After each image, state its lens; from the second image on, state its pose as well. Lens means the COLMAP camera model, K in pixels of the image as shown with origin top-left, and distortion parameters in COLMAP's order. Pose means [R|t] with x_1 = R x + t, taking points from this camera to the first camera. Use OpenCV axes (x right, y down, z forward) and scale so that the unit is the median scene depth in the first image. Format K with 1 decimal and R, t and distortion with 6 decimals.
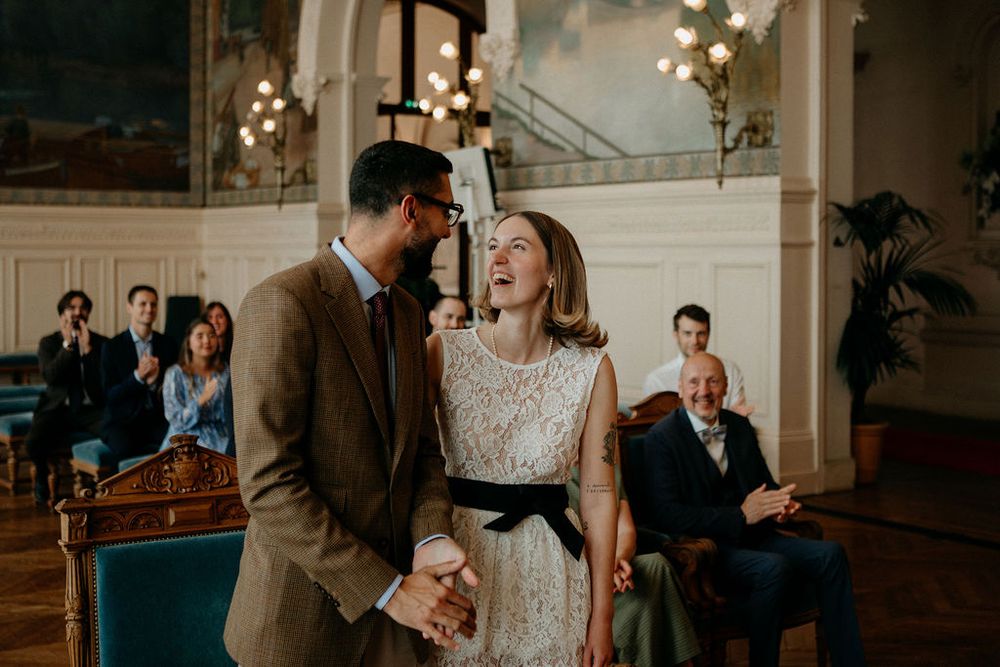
lens RADIAL K [[1434.9, 0, 513.1], [0, 1434.9, 278.2], [0, 0, 1]] dist [0.001299, 0.000000]
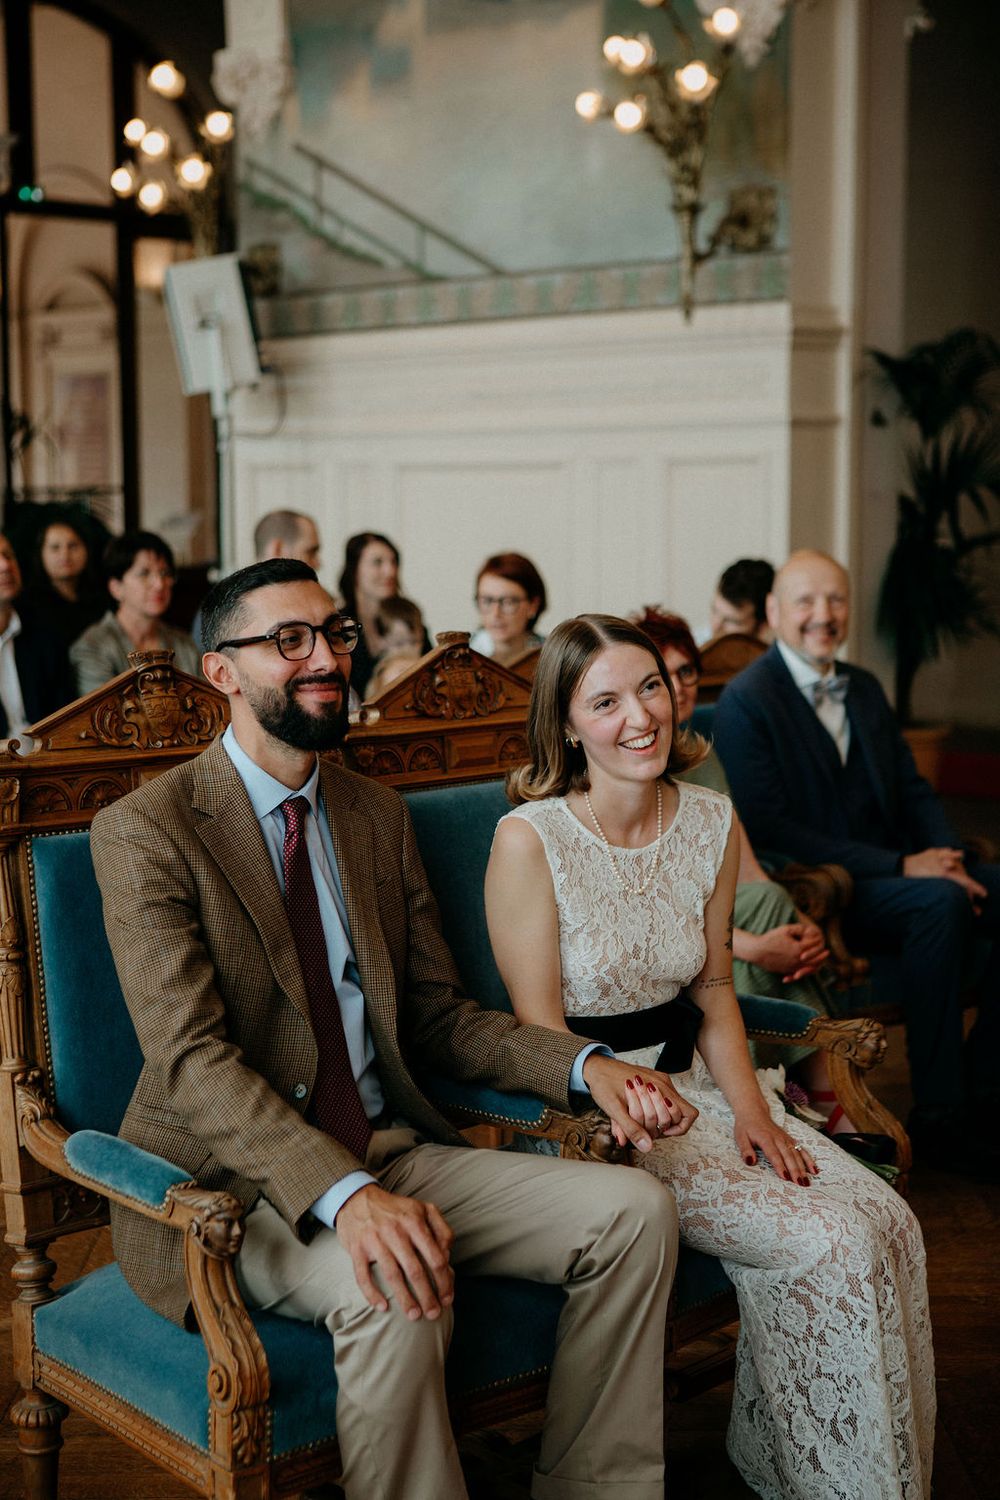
lens RADIAL K [[2551.1, 0, 495.8], [0, 2551.1, 759.8], [0, 0, 1]] dist [0.091999, 0.000000]
pose [[0.987760, -0.023786, 0.154159, -0.086993], [0.011080, 0.996508, 0.082762, 0.023887], [-0.155589, -0.080041, 0.984574, -0.014757]]
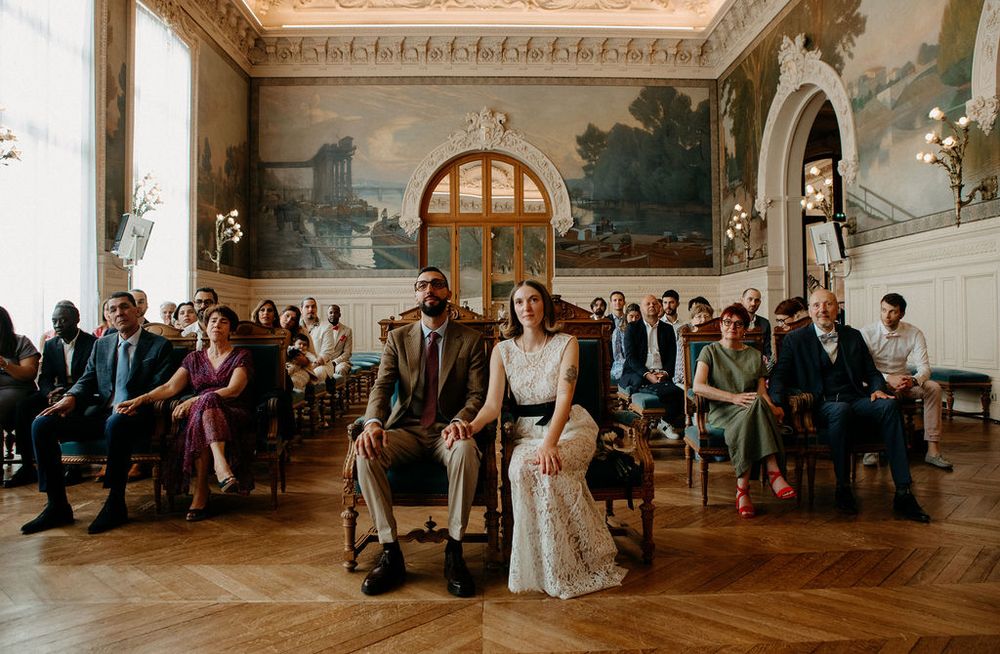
lens RADIAL K [[738.5, 0, 513.1], [0, 738.5, 322.1], [0, 0, 1]] dist [-0.104186, 0.077195]
pose [[0.824776, -0.012237, -0.565327, 0.170749], [-0.003200, 0.999649, -0.026307, 0.061776], [0.565450, 0.023506, 0.824447, 0.049184]]
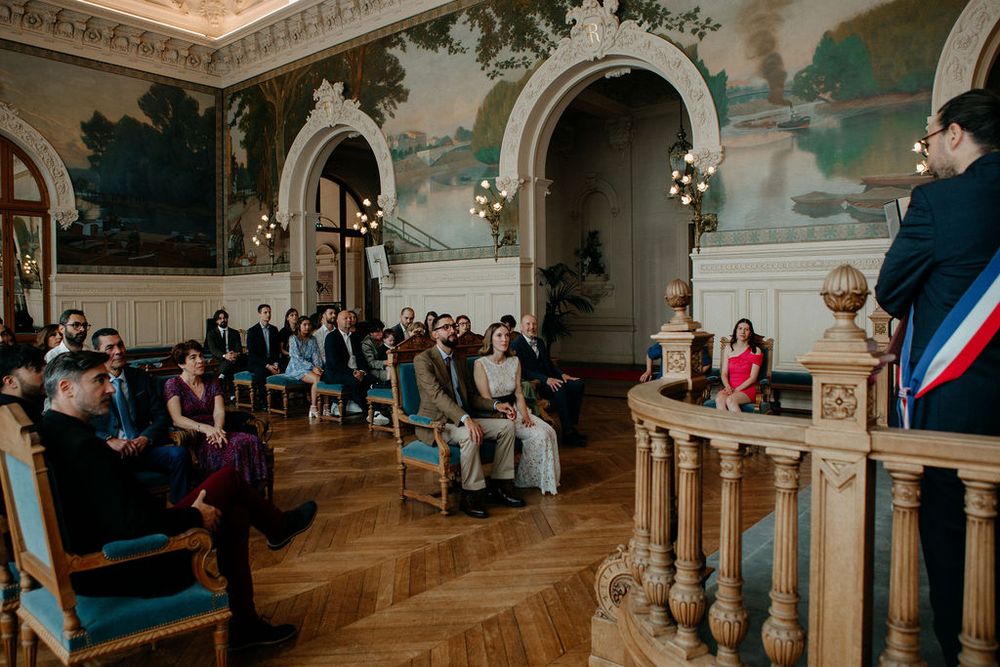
lens RADIAL K [[750.3, 0, 517.1], [0, 750.3, 345.3], [0, 0, 1]] dist [-0.080182, 0.049671]
pose [[0.961286, -0.030414, 0.273869, -0.161819], [0.020707, 0.999053, 0.038264, 0.029126], [-0.274774, -0.031111, 0.961005, -0.223823]]
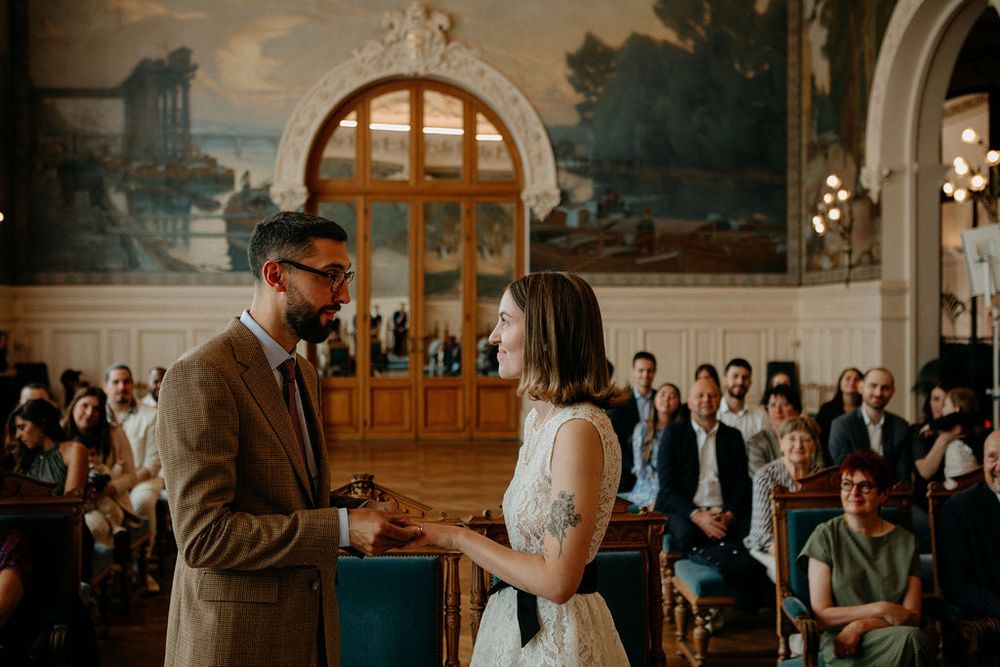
lens RADIAL K [[1184.7, 0, 492.7], [0, 1184.7, 336.9], [0, 0, 1]] dist [-0.016975, 0.000000]
pose [[0.845428, 0.006170, -0.534054, 0.139716], [-0.010278, 0.999936, -0.004717, -0.001173], [0.533991, 0.009477, 0.845437, 0.070144]]
